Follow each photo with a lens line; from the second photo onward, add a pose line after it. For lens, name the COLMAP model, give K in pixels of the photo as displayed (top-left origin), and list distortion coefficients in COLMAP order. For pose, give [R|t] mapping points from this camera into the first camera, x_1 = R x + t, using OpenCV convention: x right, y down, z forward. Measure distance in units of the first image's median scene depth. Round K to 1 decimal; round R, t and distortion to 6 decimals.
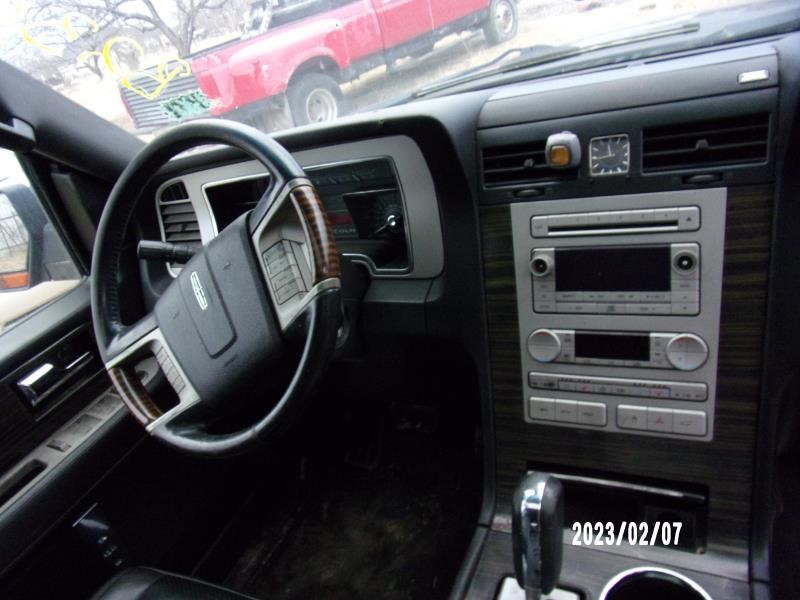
lens RADIAL K [[622.7, 0, 400.0], [0, 622.7, 300.0], [0, 0, 1]] dist [-0.005775, 0.060308]
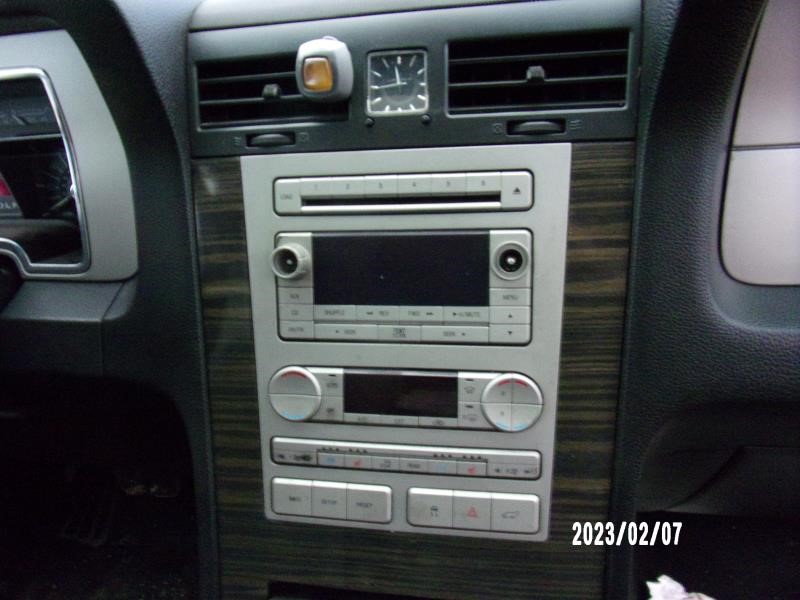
lens RADIAL K [[622.7, 0, 400.0], [0, 622.7, 300.0], [0, 0, 1]] dist [-0.005775, 0.060308]
pose [[0.953963, 0.011143, 0.299718, 0.154968], [-0.004924, 0.999757, -0.021499, -0.005879], [-0.299885, 0.019034, 0.953785, 0.413979]]
